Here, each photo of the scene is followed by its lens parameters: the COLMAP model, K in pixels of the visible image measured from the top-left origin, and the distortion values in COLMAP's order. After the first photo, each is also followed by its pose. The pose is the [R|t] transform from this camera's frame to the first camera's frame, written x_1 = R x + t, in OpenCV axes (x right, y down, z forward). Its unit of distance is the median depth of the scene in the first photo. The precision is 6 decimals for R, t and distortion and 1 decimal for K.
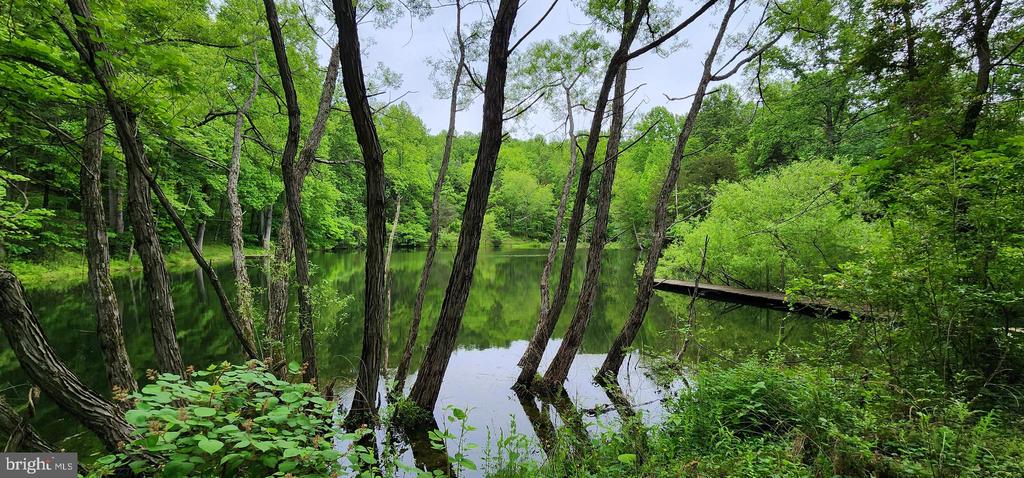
lens RADIAL K [[421.1, 0, 509.8], [0, 421.1, 235.9], [0, 0, 1]] dist [-0.009997, 0.000387]
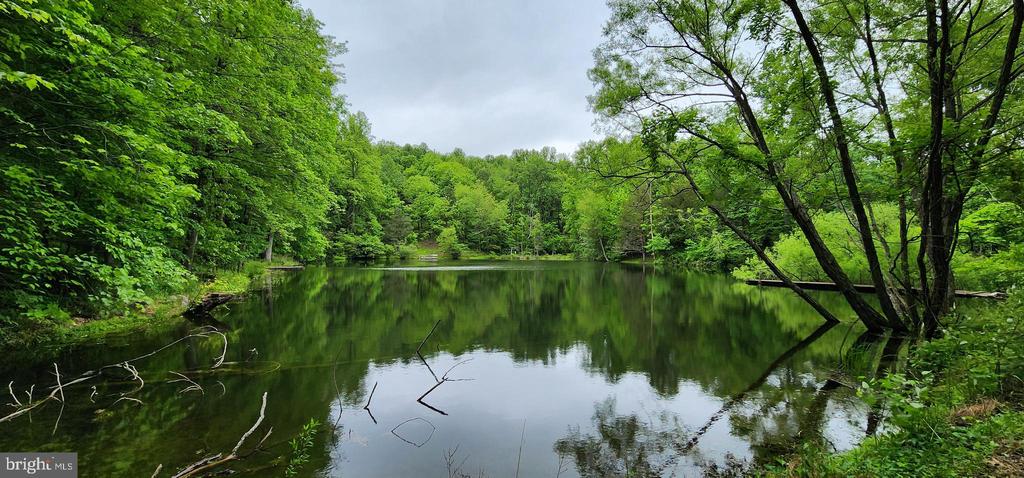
lens RADIAL K [[421.1, 0, 510.3], [0, 421.1, 239.1], [0, 0, 1]] dist [-0.009997, 0.000387]
pose [[0.966595, 0.011899, 0.256034, -0.162745], [-0.006016, 0.999700, -0.023747, 0.000758], [-0.256239, 0.021414, 0.966376, -0.036032]]
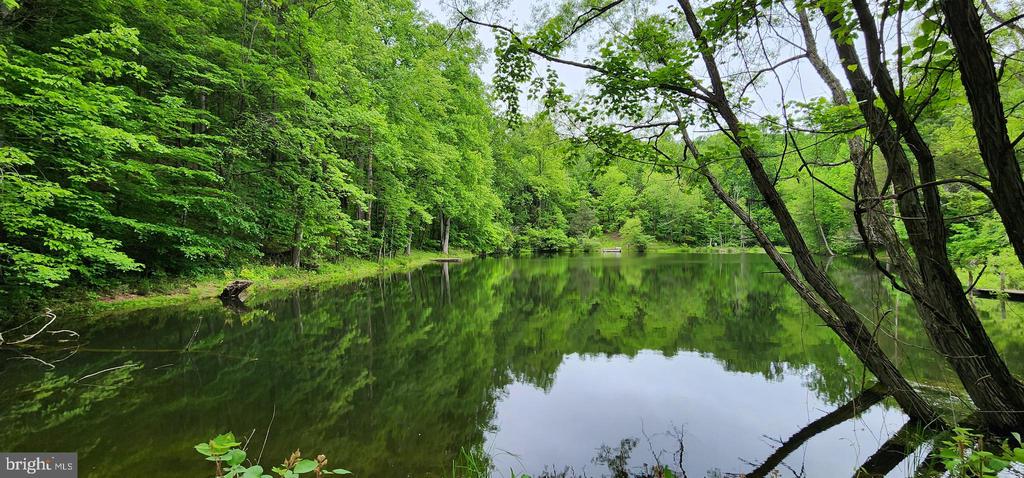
lens RADIAL K [[421.1, 0, 507.5], [0, 421.1, 238.4], [0, 0, 1]] dist [-0.009997, 0.000387]
pose [[0.965394, -0.006318, -0.260720, -0.073699], [0.004695, 0.999966, -0.006847, 0.000374], [0.260755, 0.005386, 0.965390, -0.011910]]
